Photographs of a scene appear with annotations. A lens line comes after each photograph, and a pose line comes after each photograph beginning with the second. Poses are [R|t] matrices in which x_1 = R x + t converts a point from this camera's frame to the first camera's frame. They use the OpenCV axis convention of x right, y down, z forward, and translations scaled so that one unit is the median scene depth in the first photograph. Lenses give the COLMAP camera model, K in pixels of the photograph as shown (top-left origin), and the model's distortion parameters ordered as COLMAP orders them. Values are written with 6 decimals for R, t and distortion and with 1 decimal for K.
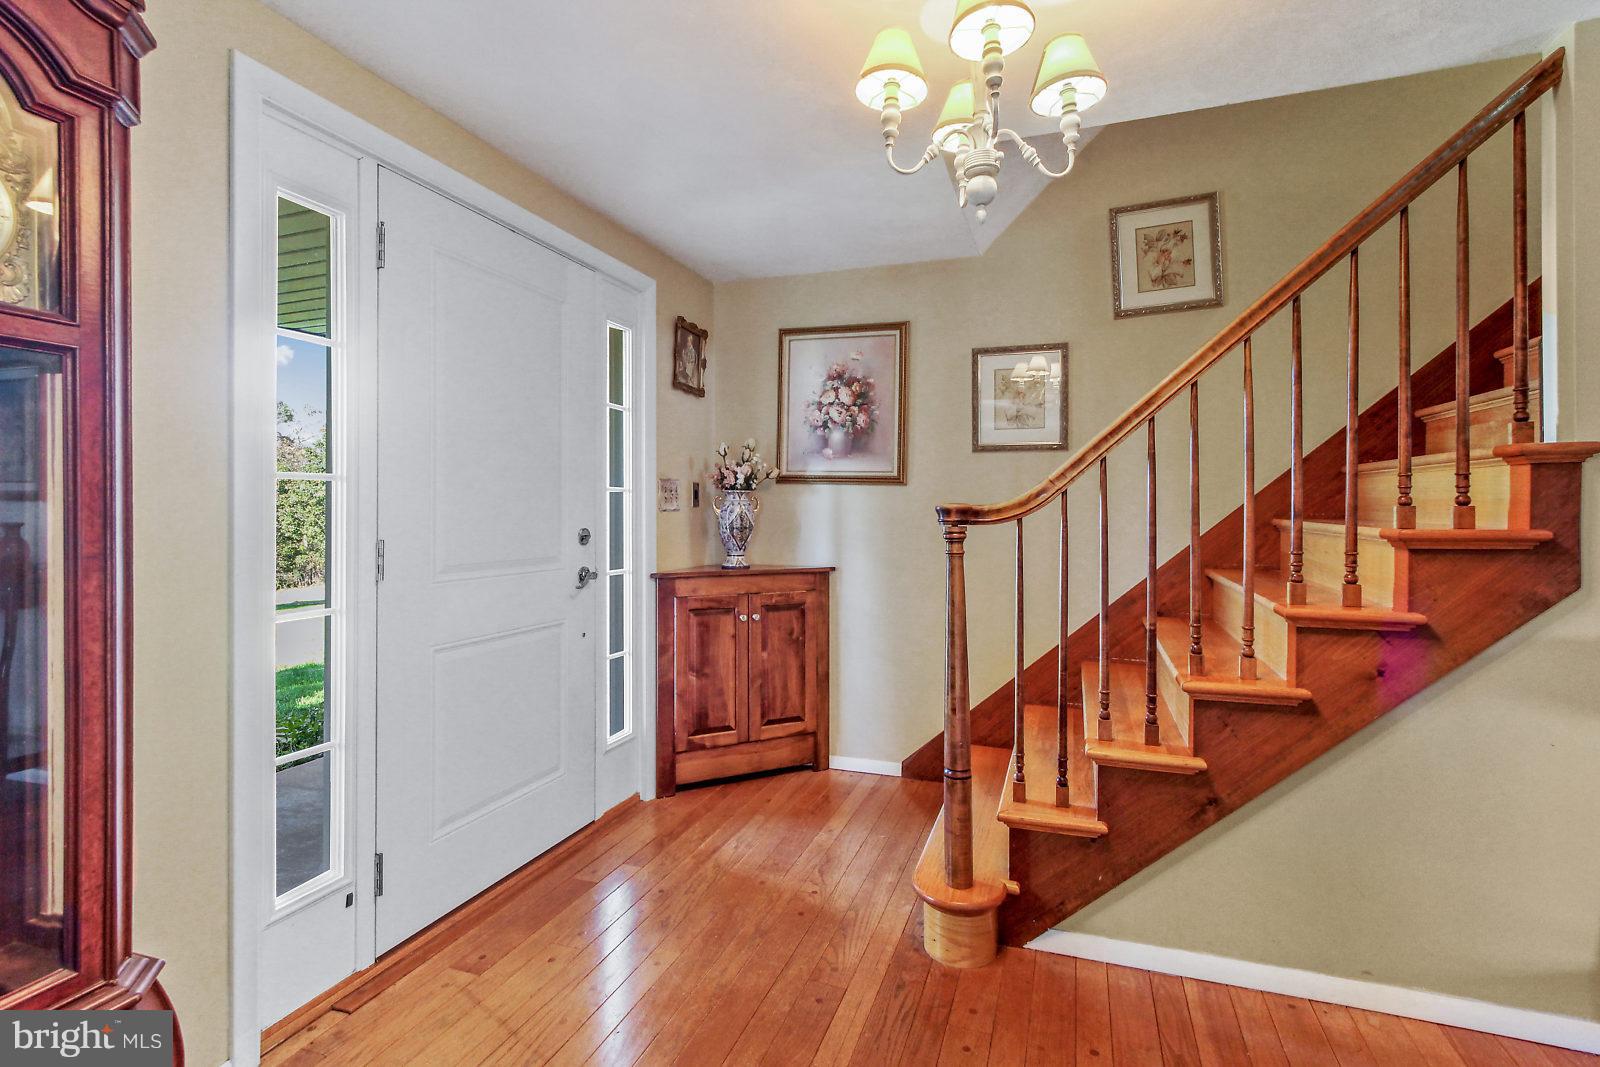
lens RADIAL K [[756.9, 0, 817.5], [0, 756.9, 492.0], [0, 0, 1]] dist [0.002818, 0.000017]
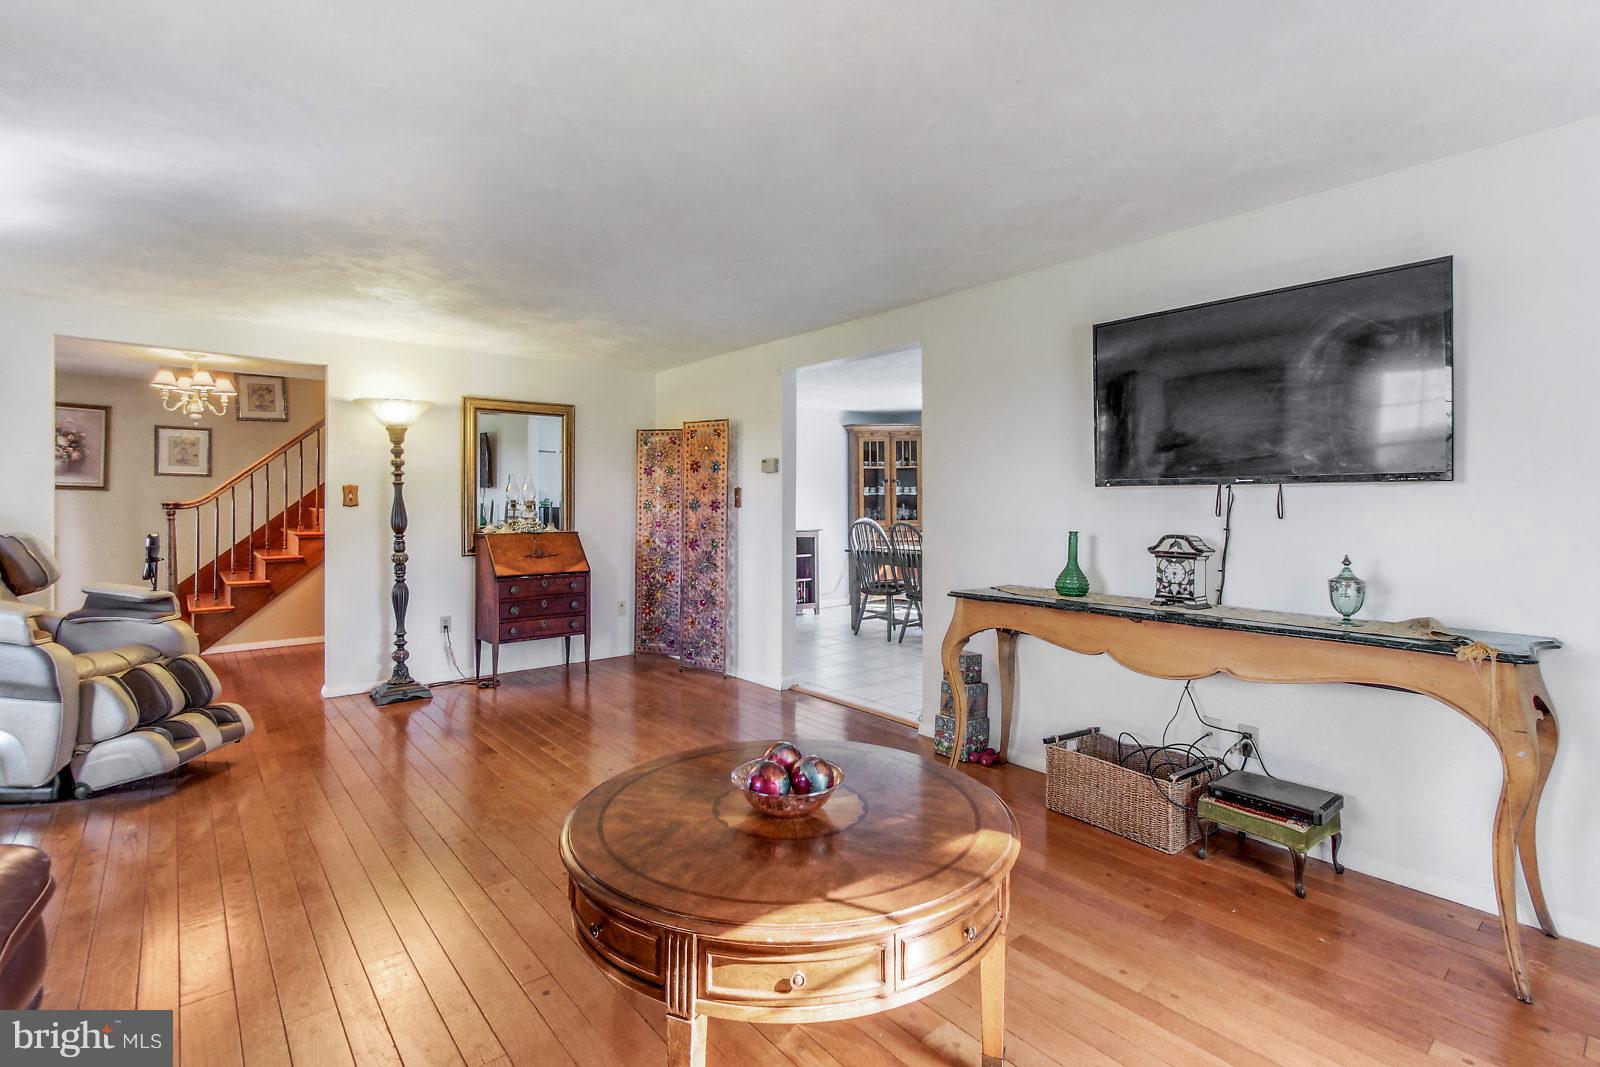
lens RADIAL K [[756.9, 0, 817.5], [0, 756.9, 492.0], [0, 0, 1]] dist [0.002818, 0.000017]
pose [[0.507731, 0.003725, 0.861508, -0.725059], [-0.017674, 0.999825, 0.006093, -0.057434], [-0.861335, -0.018320, 0.507708, -1.765499]]
